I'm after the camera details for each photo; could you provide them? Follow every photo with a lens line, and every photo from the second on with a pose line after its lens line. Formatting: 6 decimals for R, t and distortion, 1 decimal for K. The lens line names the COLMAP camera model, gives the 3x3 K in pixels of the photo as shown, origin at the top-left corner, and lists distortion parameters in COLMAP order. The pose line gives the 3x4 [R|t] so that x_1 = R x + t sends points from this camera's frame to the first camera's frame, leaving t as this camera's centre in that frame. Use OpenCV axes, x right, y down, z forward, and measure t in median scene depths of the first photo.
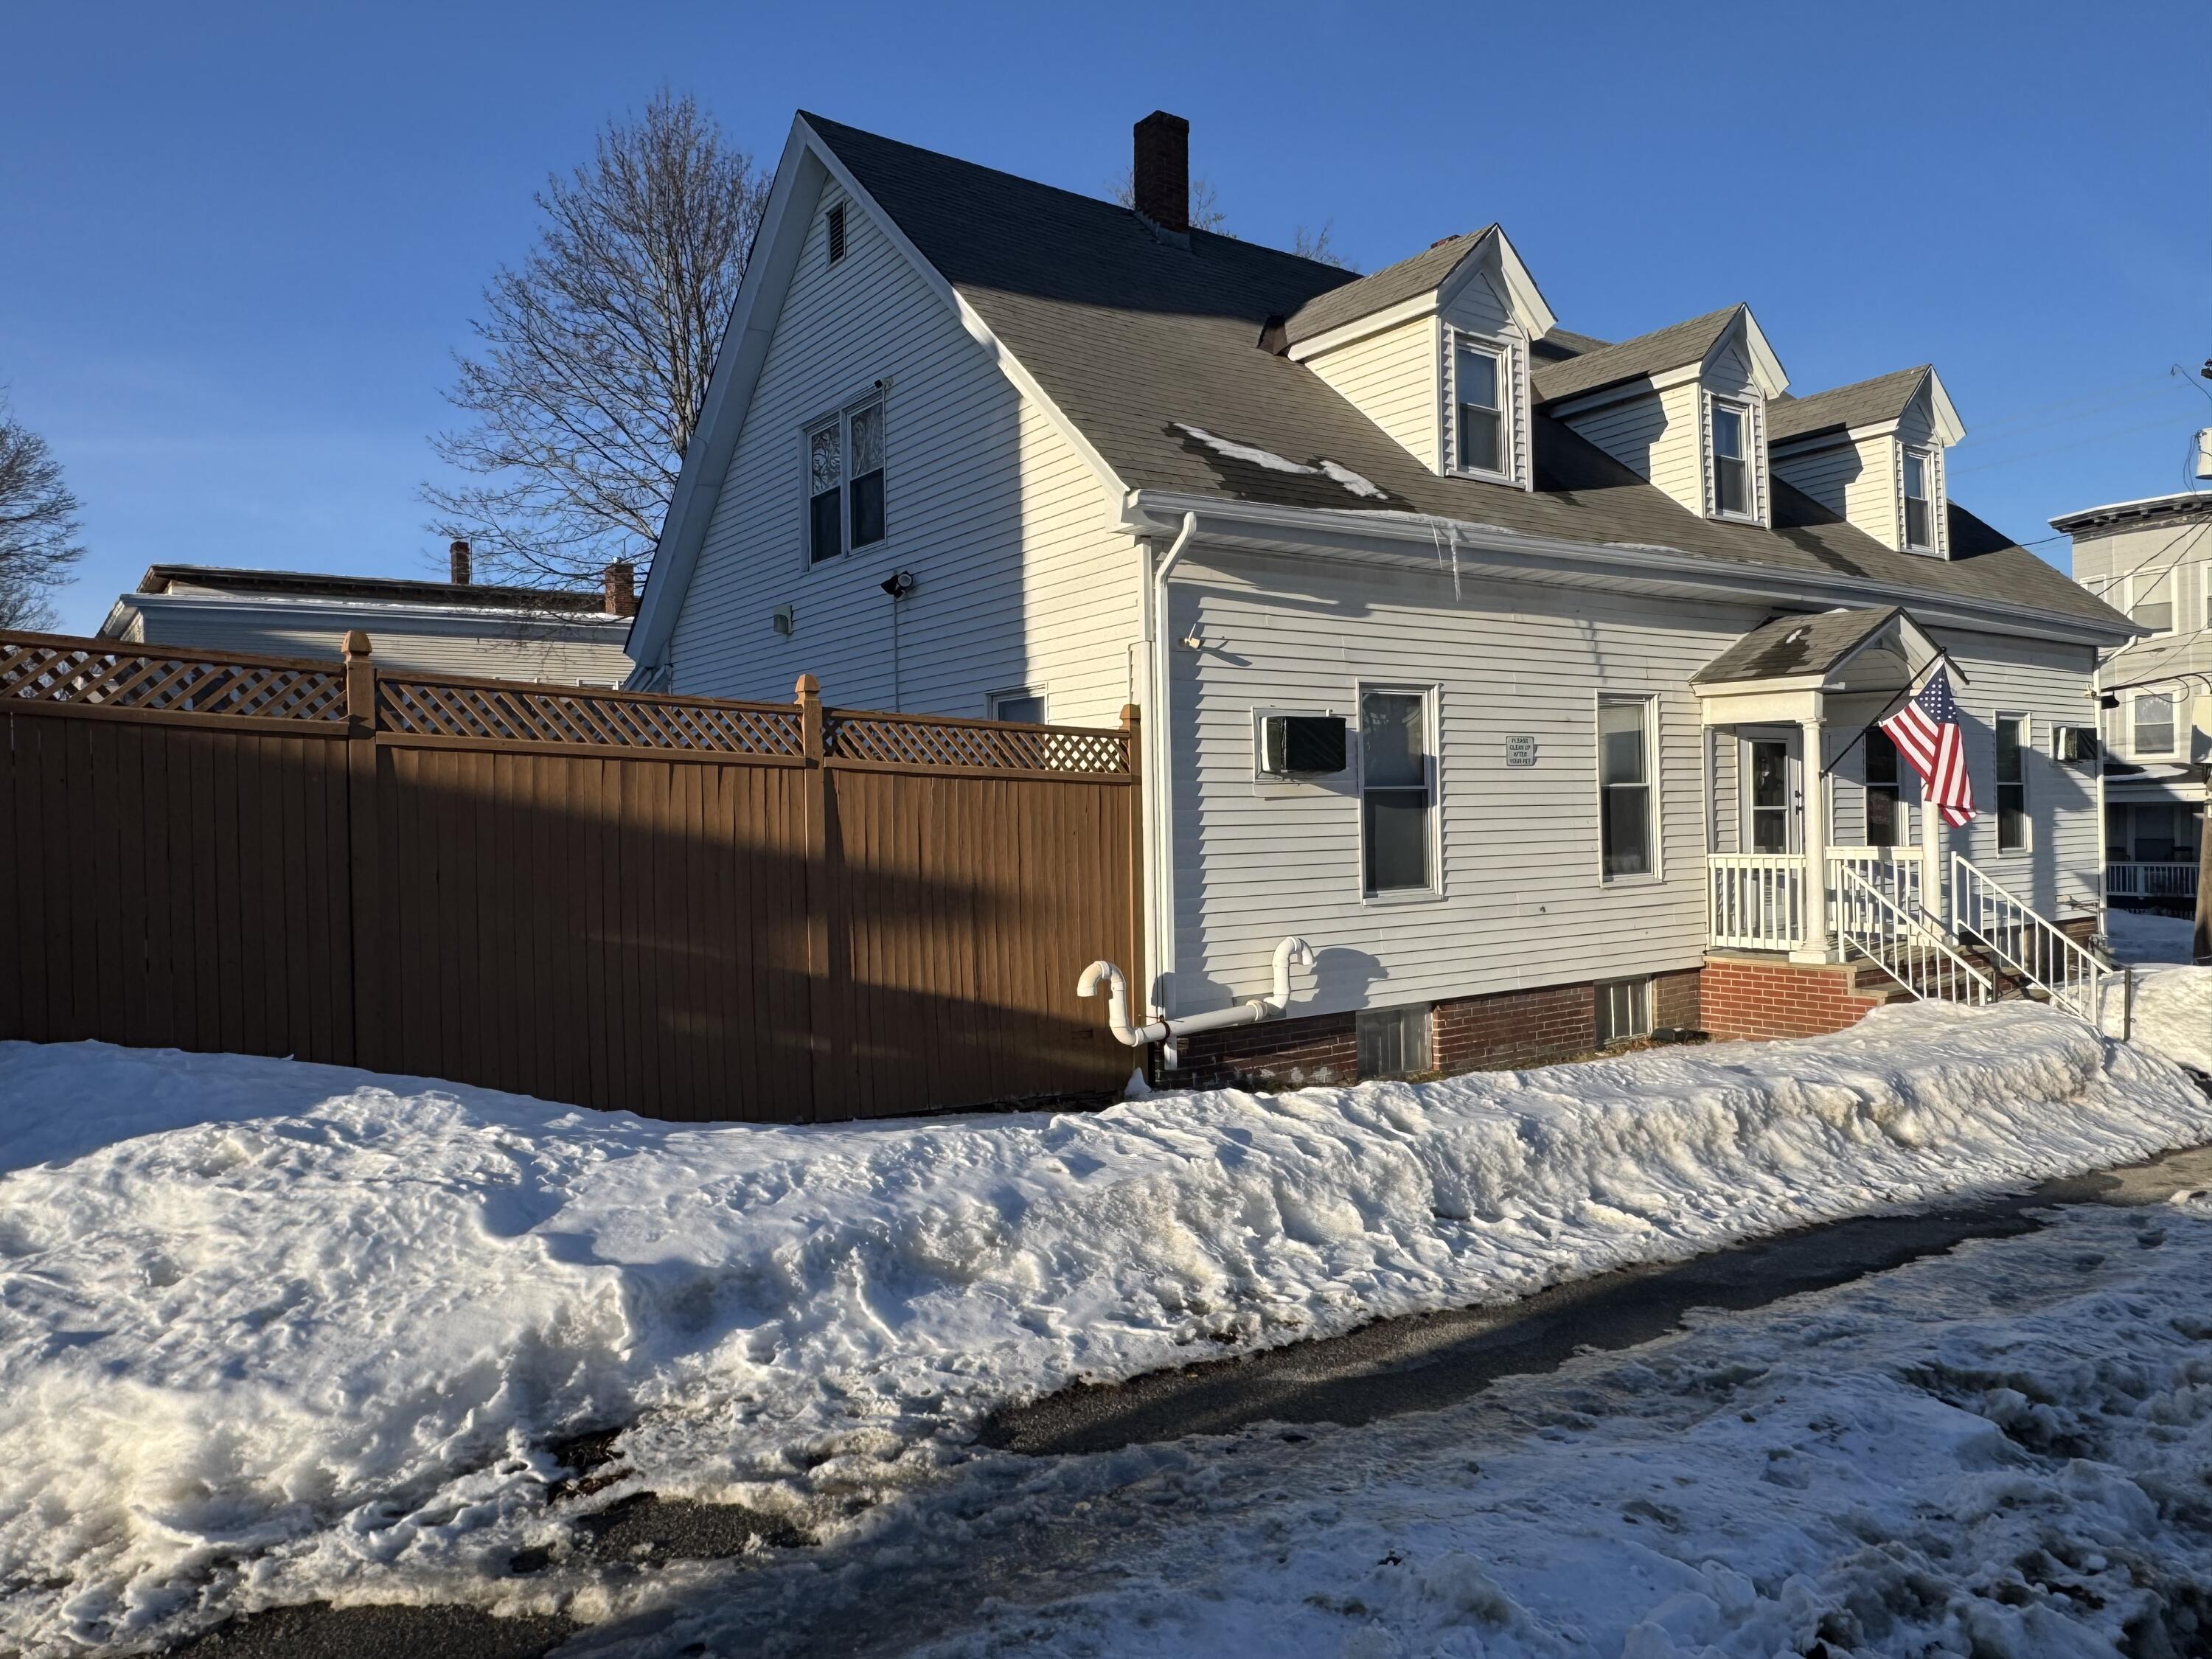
lens RADIAL K [[1548.8, 0, 1107.0], [0, 1548.8, 833.3], [0, 0, 1]] dist [0.008079, -0.009734]
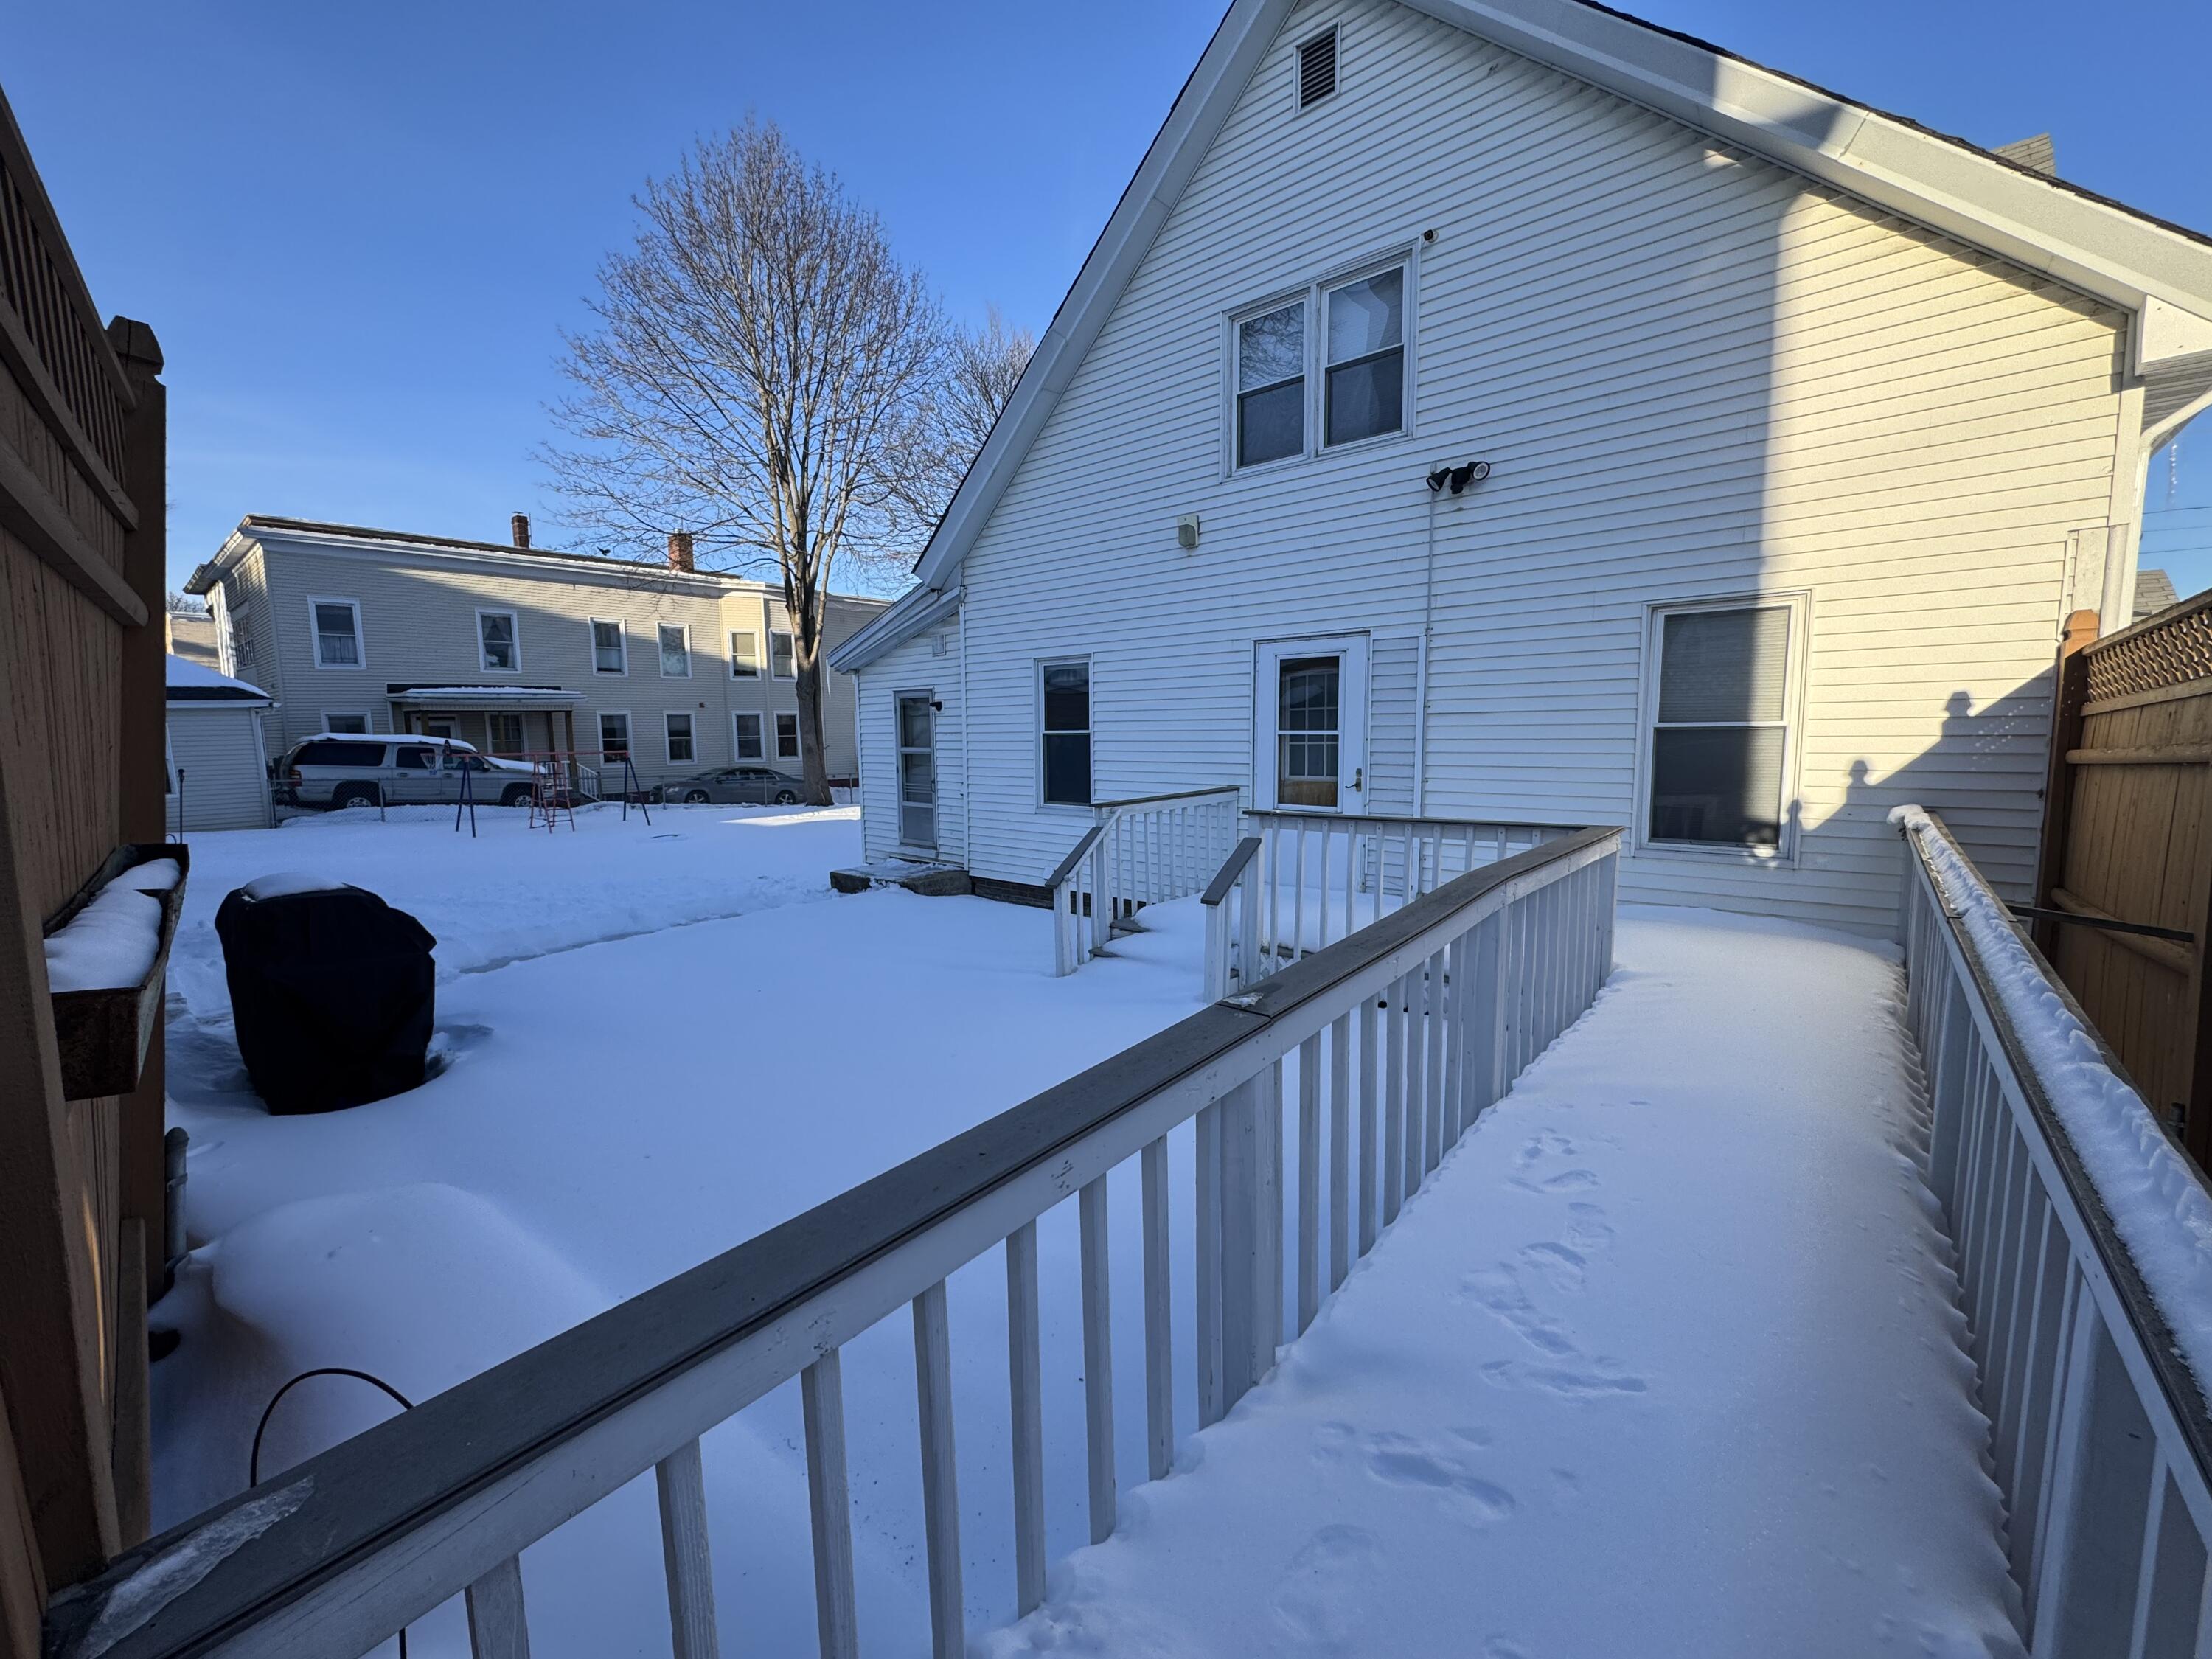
lens RADIAL K [[871.4, 0, 1102.1], [0, 871.4, 822.8], [0, 0, 1]] dist [0.000787, -0.000087]
pose [[0.972085, -0.019385, 0.233826, -0.387014], [-0.004059, 0.995042, 0.099369, -0.013870], [-0.234593, -0.097544, 0.967187, 0.482272]]
